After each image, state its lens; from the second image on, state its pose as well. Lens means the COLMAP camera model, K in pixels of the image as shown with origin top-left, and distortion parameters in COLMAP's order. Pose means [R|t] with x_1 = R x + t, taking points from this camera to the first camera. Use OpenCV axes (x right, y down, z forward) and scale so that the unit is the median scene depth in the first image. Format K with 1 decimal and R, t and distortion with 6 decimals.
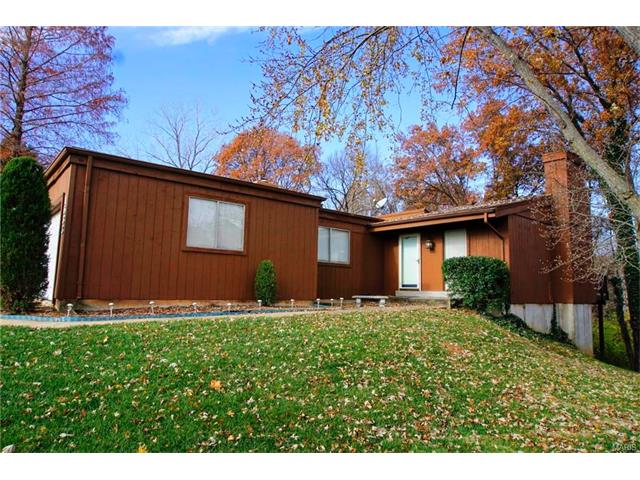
lens RADIAL K [[426.5, 0, 317.6], [0, 426.5, 240.4], [0, 0, 1]] dist [-0.030081, 0.005108]
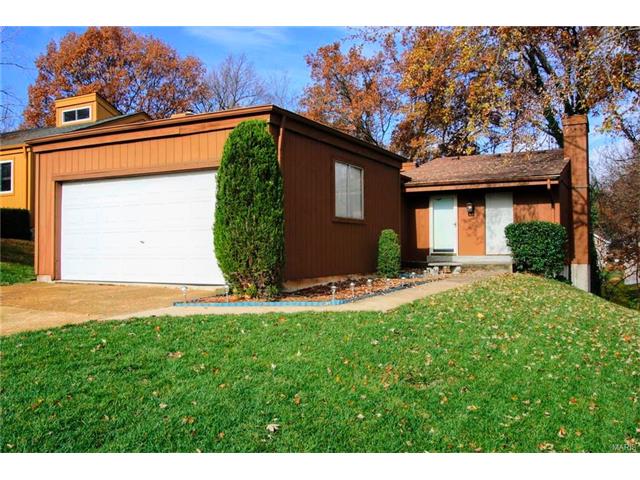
lens RADIAL K [[576.8, 0, 322.2], [0, 576.8, 240.9], [0, 0, 1]] dist [0.013783, -0.000121]
pose [[0.925840, -0.020359, 0.377368, -0.615473], [-0.017726, 0.995109, 0.097175, -0.041269], [-0.377500, -0.096658, 0.920951, -0.092540]]
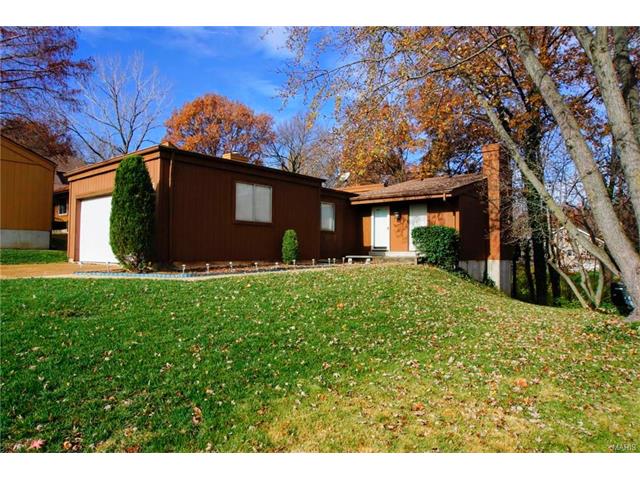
lens RADIAL K [[426.5, 0, 319.9], [0, 426.5, 239.0], [0, 0, 1]] dist [-0.030081, 0.005108]
pose [[0.984333, -0.009264, 0.176079, -0.220372], [-0.005868, 0.996344, 0.085226, -0.031903], [-0.176225, -0.084924, 0.980680, -0.252719]]
